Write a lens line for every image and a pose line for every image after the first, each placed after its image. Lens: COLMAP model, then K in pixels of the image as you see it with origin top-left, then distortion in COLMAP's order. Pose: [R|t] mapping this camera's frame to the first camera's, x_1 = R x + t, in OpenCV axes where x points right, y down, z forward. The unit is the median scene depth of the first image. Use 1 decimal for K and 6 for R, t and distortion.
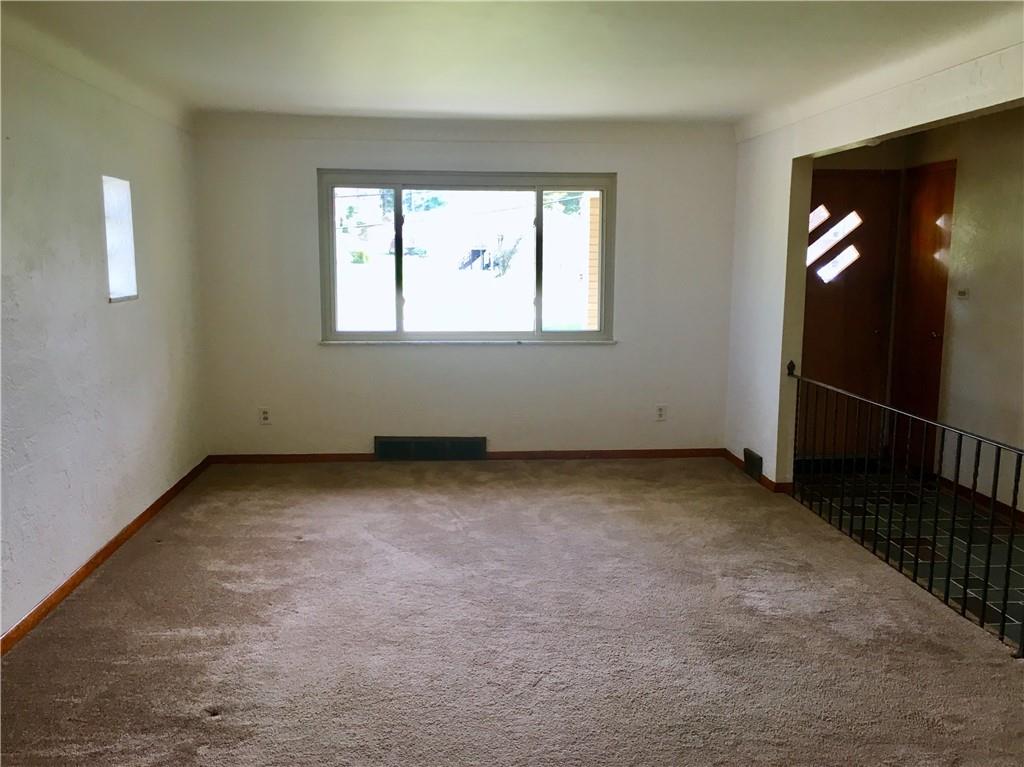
lens RADIAL K [[938.2, 0, 512.0], [0, 938.2, 383.5], [0, 0, 1]] dist [0.082162, -0.135153]
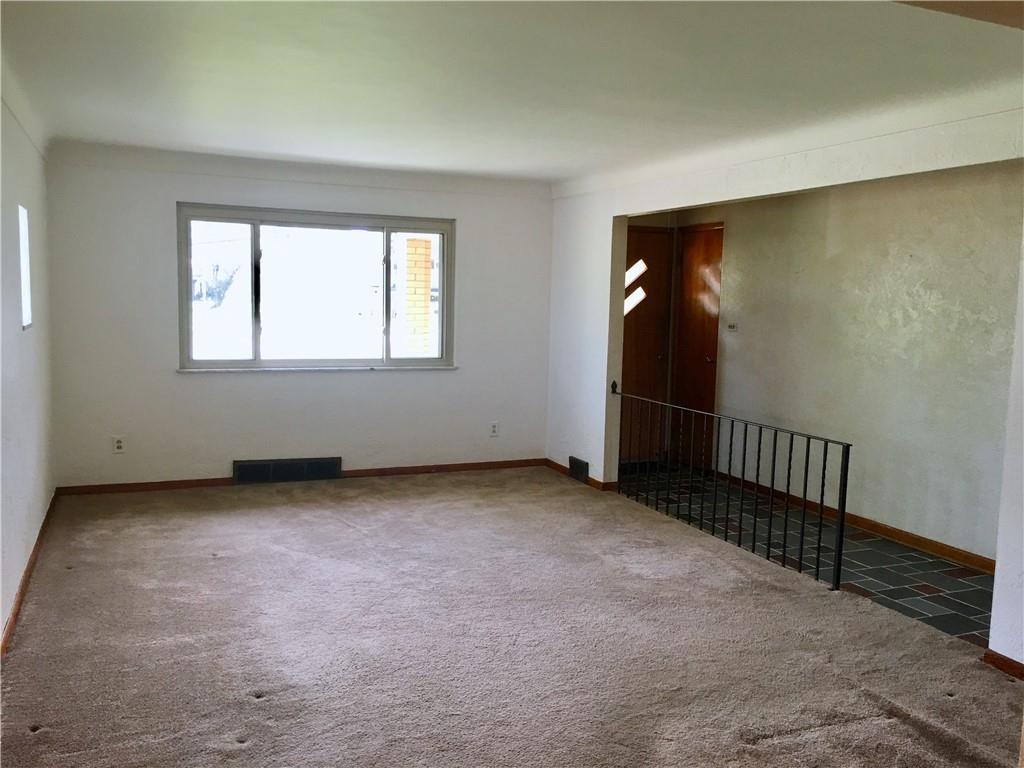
lens RADIAL K [[938.2, 0, 512.0], [0, 938.2, 384.0], [0, 0, 1]] dist [0.082162, -0.135153]
pose [[0.942468, -0.014879, 0.333965, -0.230479], [0.026389, 0.999203, -0.029955, 0.012483], [-0.333253, 0.037045, 0.942109, -0.095041]]
